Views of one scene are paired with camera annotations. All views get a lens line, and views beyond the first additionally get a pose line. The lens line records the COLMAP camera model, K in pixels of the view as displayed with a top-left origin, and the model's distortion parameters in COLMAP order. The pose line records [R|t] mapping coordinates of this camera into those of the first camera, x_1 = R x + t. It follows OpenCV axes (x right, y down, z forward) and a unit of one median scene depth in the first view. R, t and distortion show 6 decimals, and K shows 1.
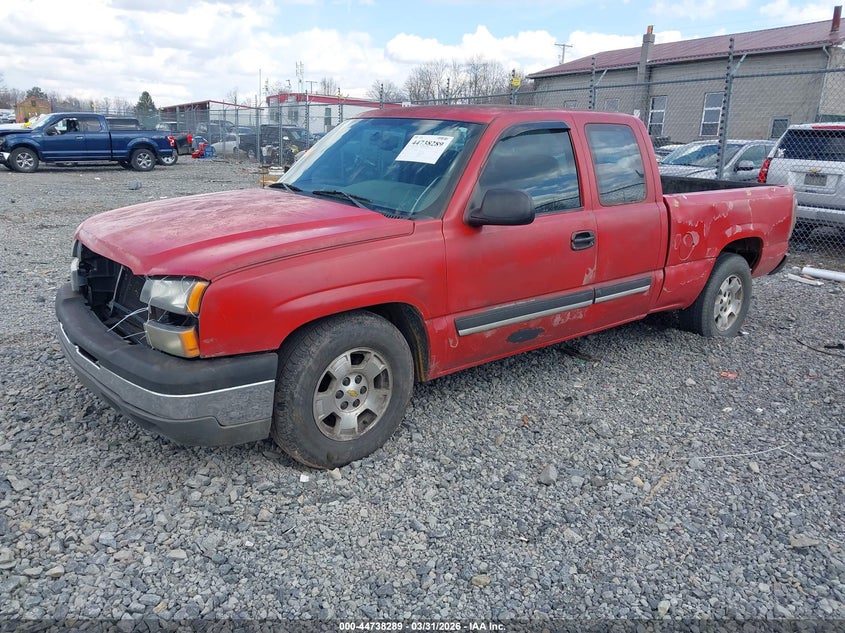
lens RADIAL K [[662.4, 0, 422.5], [0, 662.4, 316.5], [0, 0, 1]] dist [0.000303, 0.000881]
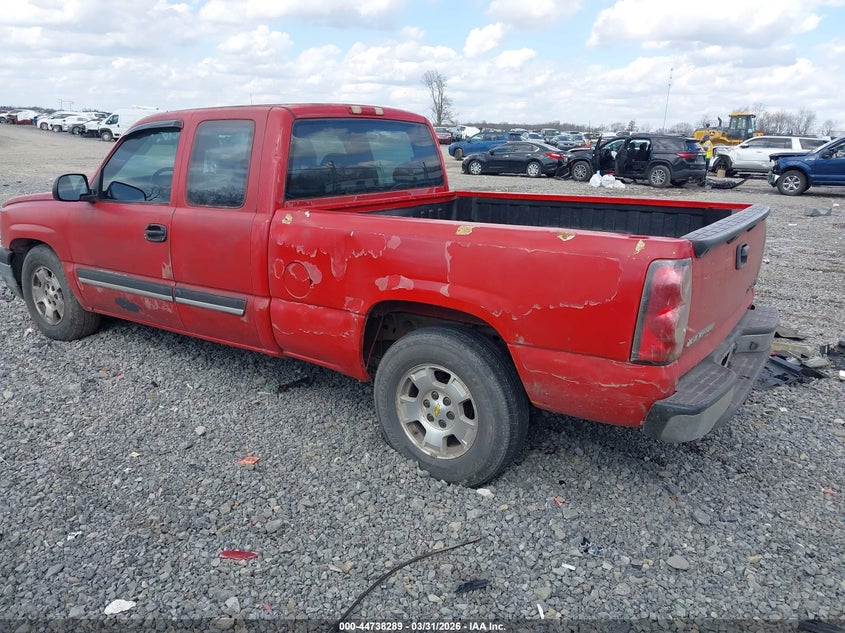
lens RADIAL K [[737.3, 0, 422.5], [0, 737.3, 316.5], [0, 0, 1]] dist [0.000398, 0.000749]
pose [[0.249868, 0.207651, -0.945752, 1.120688], [-0.267935, 0.953423, 0.138547, -0.200422], [0.930471, 0.218782, 0.293867, 0.822990]]
